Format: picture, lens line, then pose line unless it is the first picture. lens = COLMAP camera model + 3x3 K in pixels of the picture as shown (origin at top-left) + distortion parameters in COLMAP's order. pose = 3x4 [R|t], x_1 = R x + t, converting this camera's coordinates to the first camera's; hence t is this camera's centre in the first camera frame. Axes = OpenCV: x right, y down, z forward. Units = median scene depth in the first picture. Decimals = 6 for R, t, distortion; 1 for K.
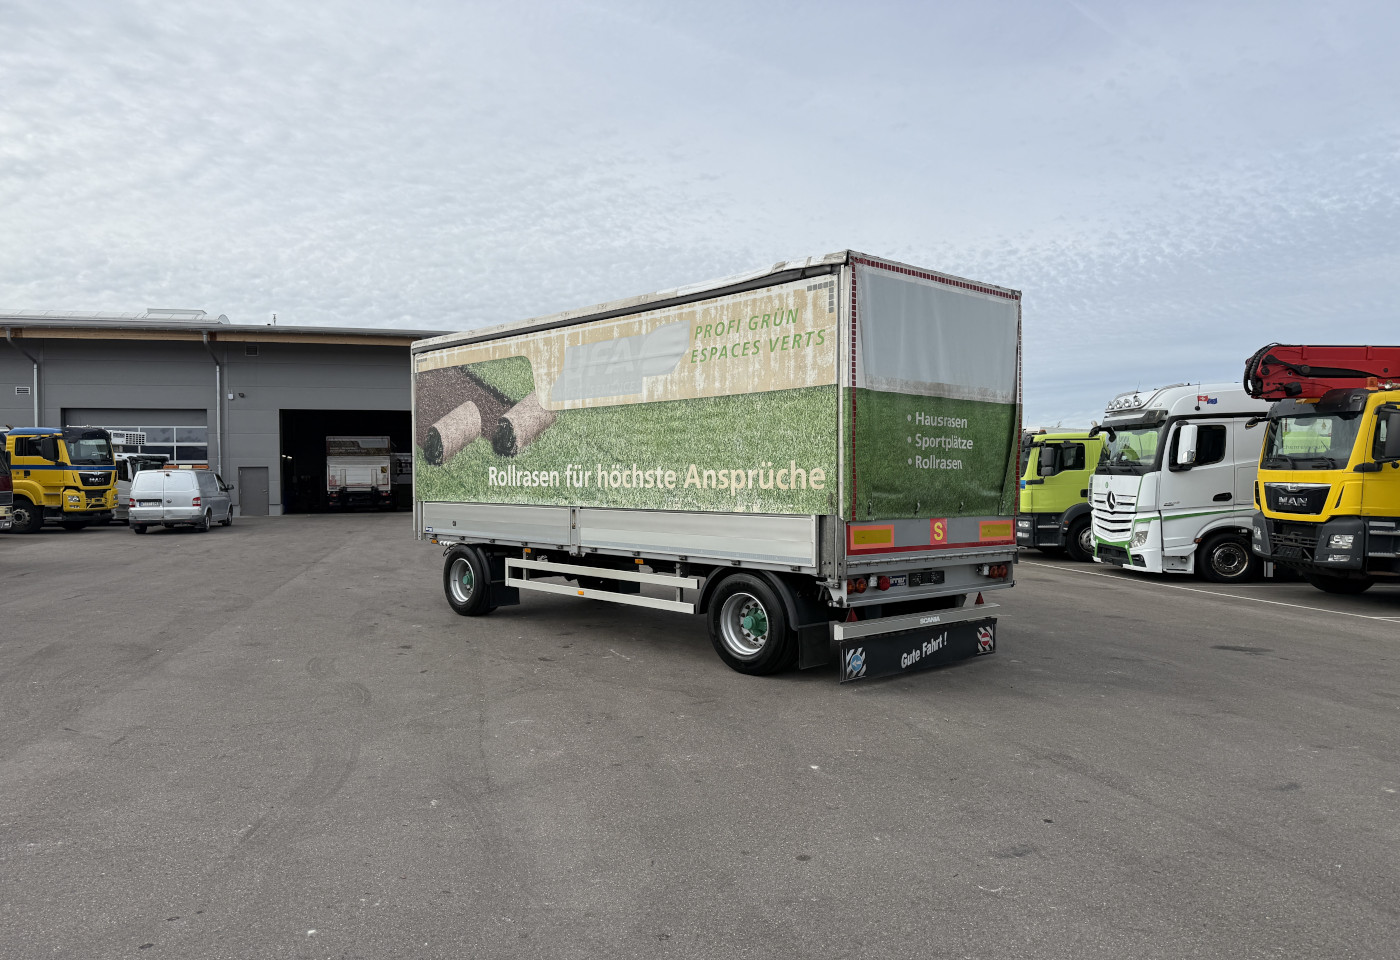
lens RADIAL K [[1010.6, 0, 700.0], [0, 1010.6, 480.0], [0, 0, 1]] dist [0.055890, -0.060210]
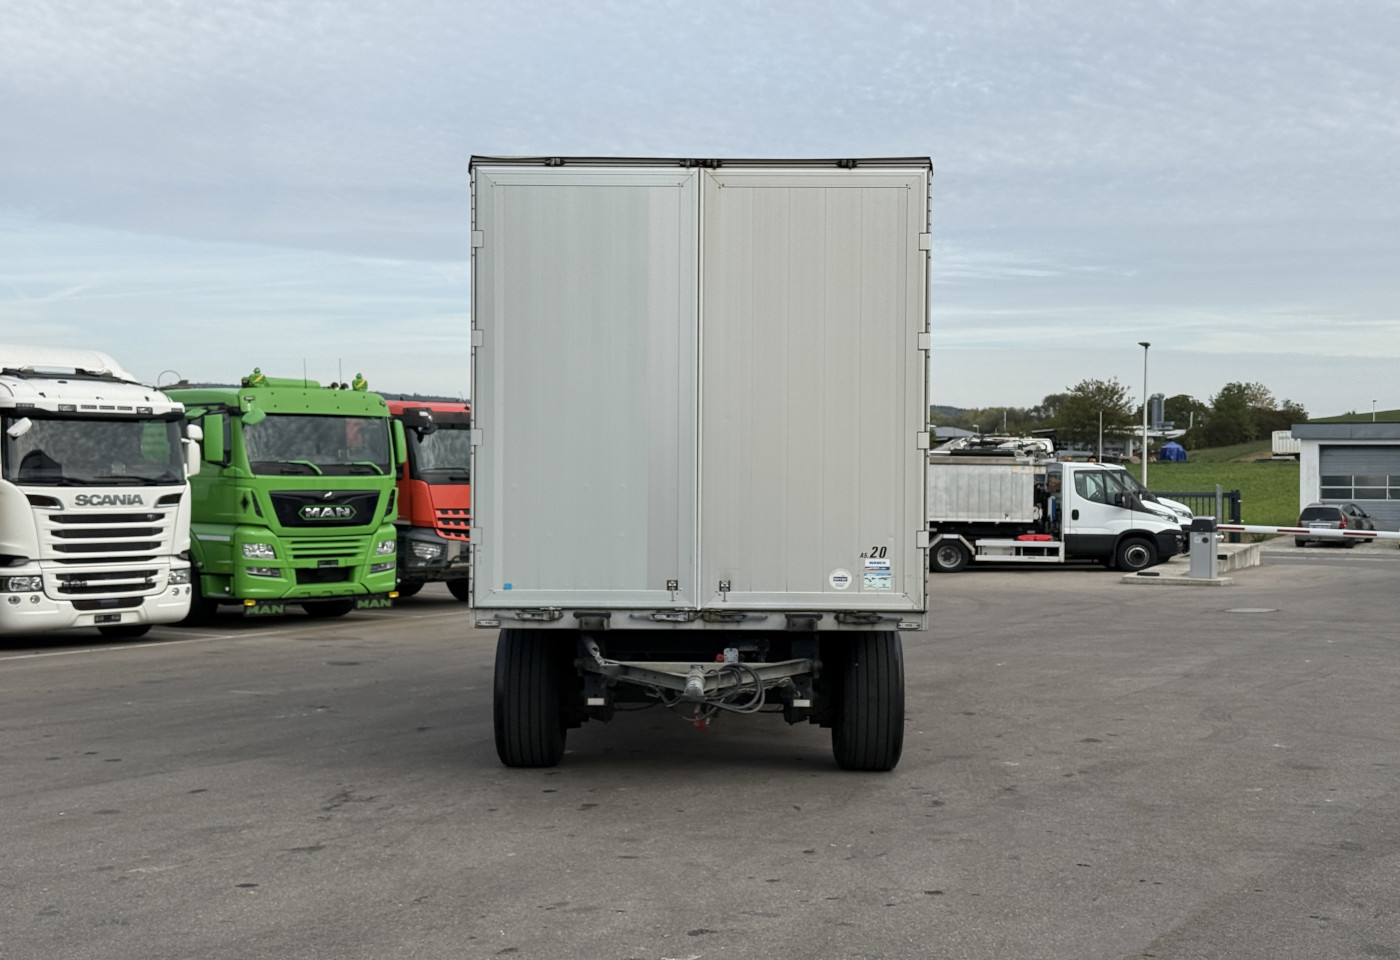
lens RADIAL K [[1982.1, 0, 738.4], [0, 1982.1, 479.7], [0, 0, 1]] dist [-0.004415, 0.447441]
pose [[-0.741658, 0.002841, 0.670772, -0.912458], [-0.004023, 0.999954, -0.008684, 0.004649], [-0.670766, -0.009139, -0.741613, 1.917171]]
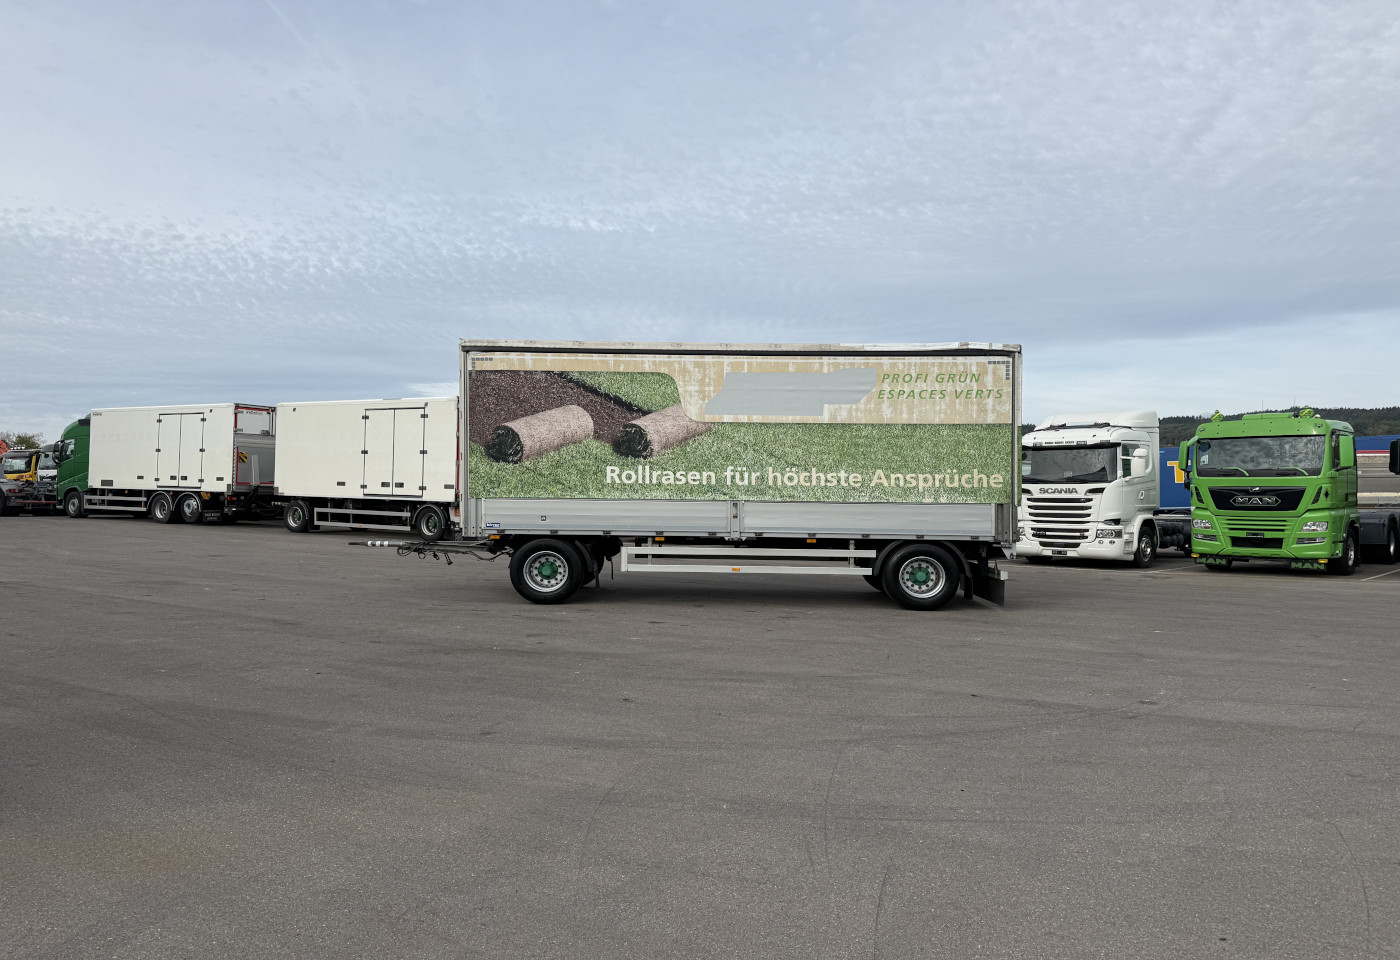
lens RADIAL K [[1010.6, 0, 700.0], [0, 1010.6, 480.0], [0, 0, 1]] dist [0.055890, -0.060210]
pose [[0.686821, 0.011739, 0.726732, -0.989605], [-0.009802, 0.999928, -0.006888, 0.009286], [-0.726761, -0.002392, 0.686886, 0.162963]]
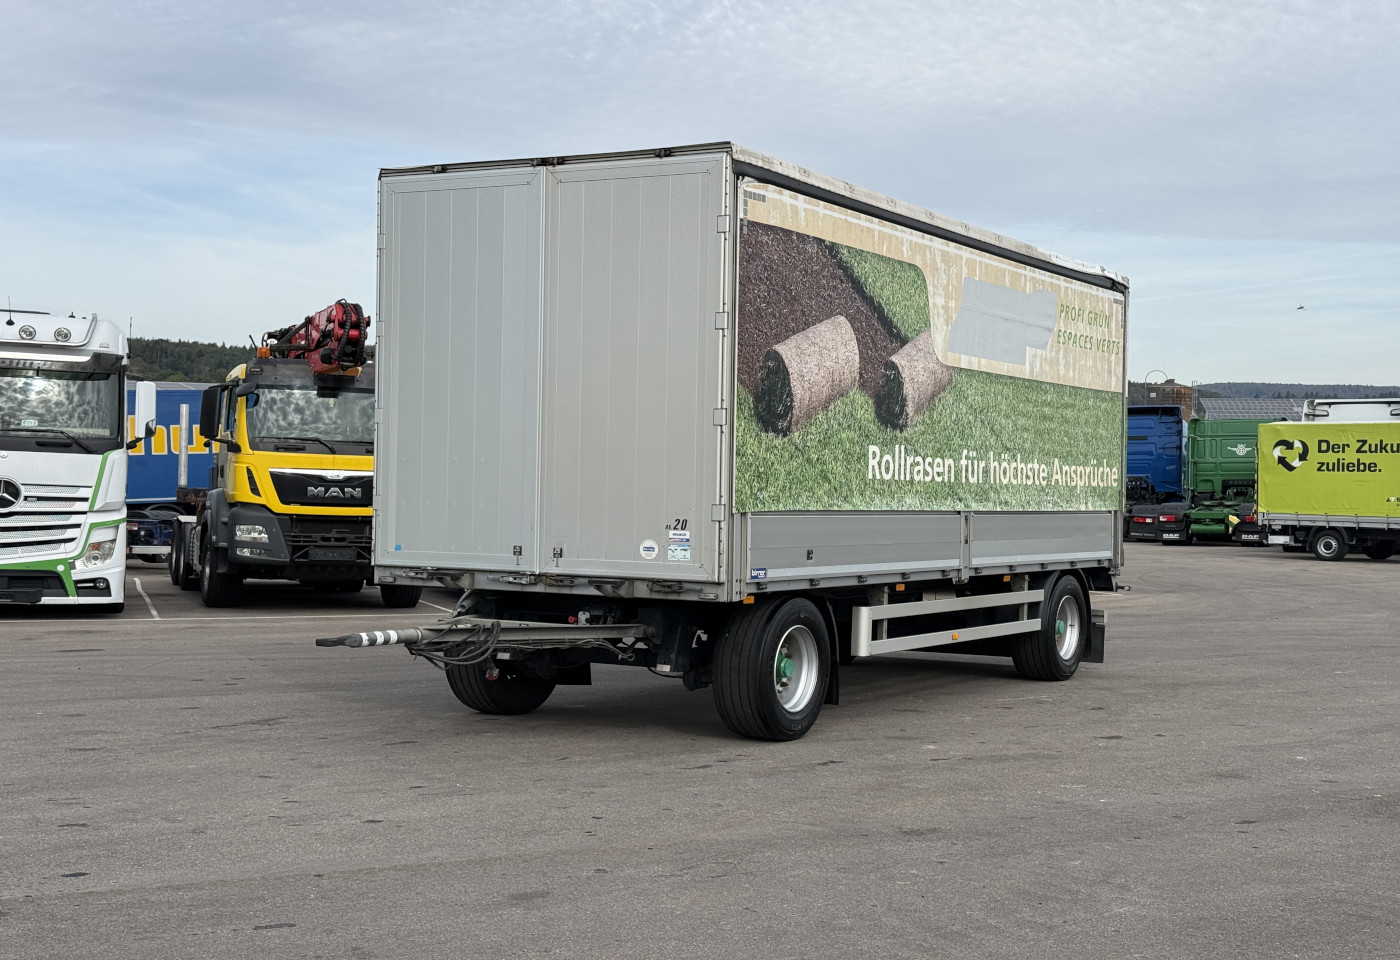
lens RADIAL K [[1982.1, 0, 738.4], [0, 1982.1, 479.7], [0, 0, 1]] dist [-0.004415, 0.447441]
pose [[-0.324318, -0.003819, 0.945940, -1.257715], [-0.019004, 0.999816, -0.002479, 0.010239], [-0.945757, -0.018781, -0.324331, 1.476744]]
